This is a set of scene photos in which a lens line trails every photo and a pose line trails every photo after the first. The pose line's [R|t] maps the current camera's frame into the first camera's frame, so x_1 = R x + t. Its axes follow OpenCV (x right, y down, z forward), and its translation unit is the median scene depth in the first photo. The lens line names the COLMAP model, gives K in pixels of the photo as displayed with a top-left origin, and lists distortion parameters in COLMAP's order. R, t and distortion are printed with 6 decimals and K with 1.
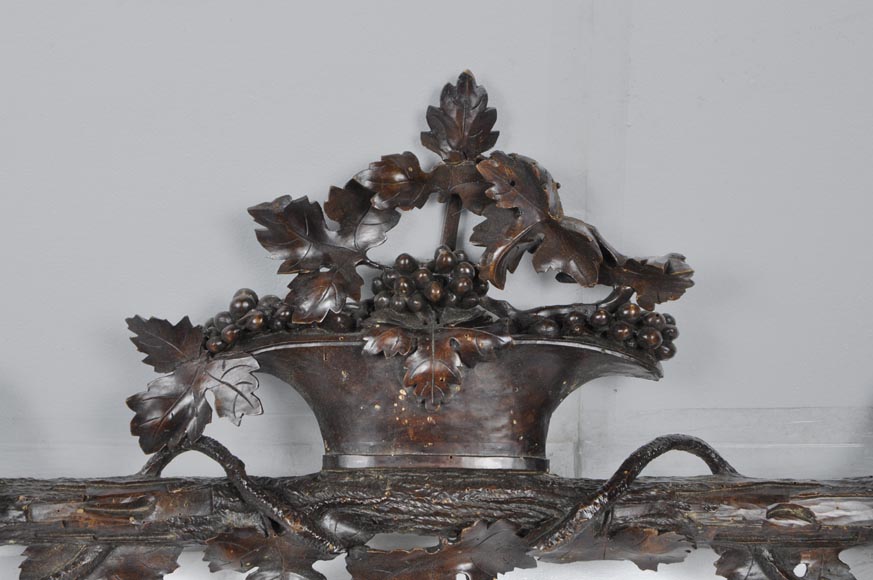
lens RADIAL K [[1466.8, 0, 430.6], [0, 1466.8, 288.7], [0, 0, 1]] dist [0.230118, 0.000000]
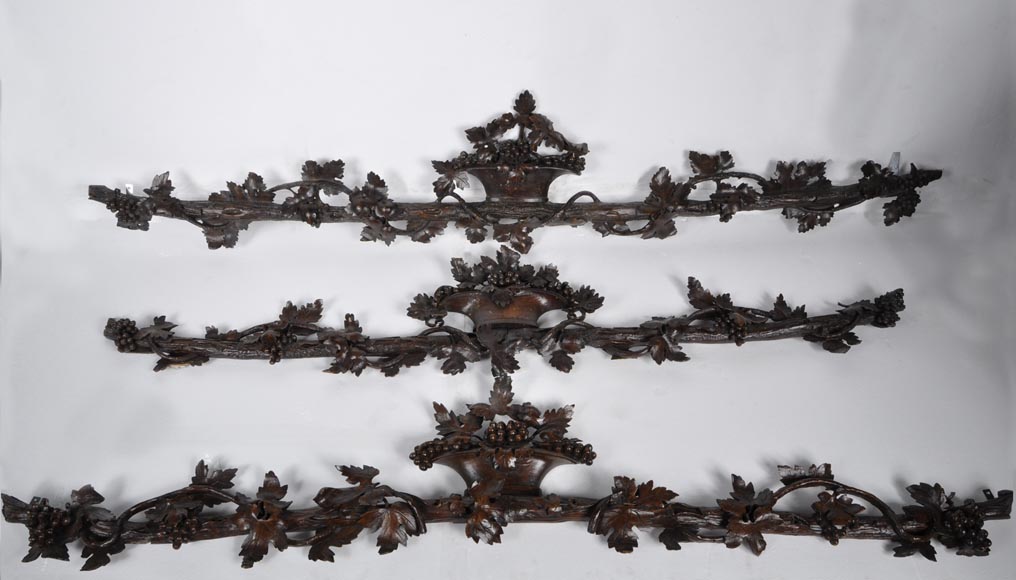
lens RADIAL K [[778.5, 0, 507.9], [0, 778.5, 290.3], [0, 0, 1]] dist [0.000469, 0.000024]
pose [[0.999943, 0.006138, -0.008786, -0.000621], [-0.002794, 0.940726, 0.339155, -0.322386], [0.010347, -0.339111, 0.940689, -0.879346]]
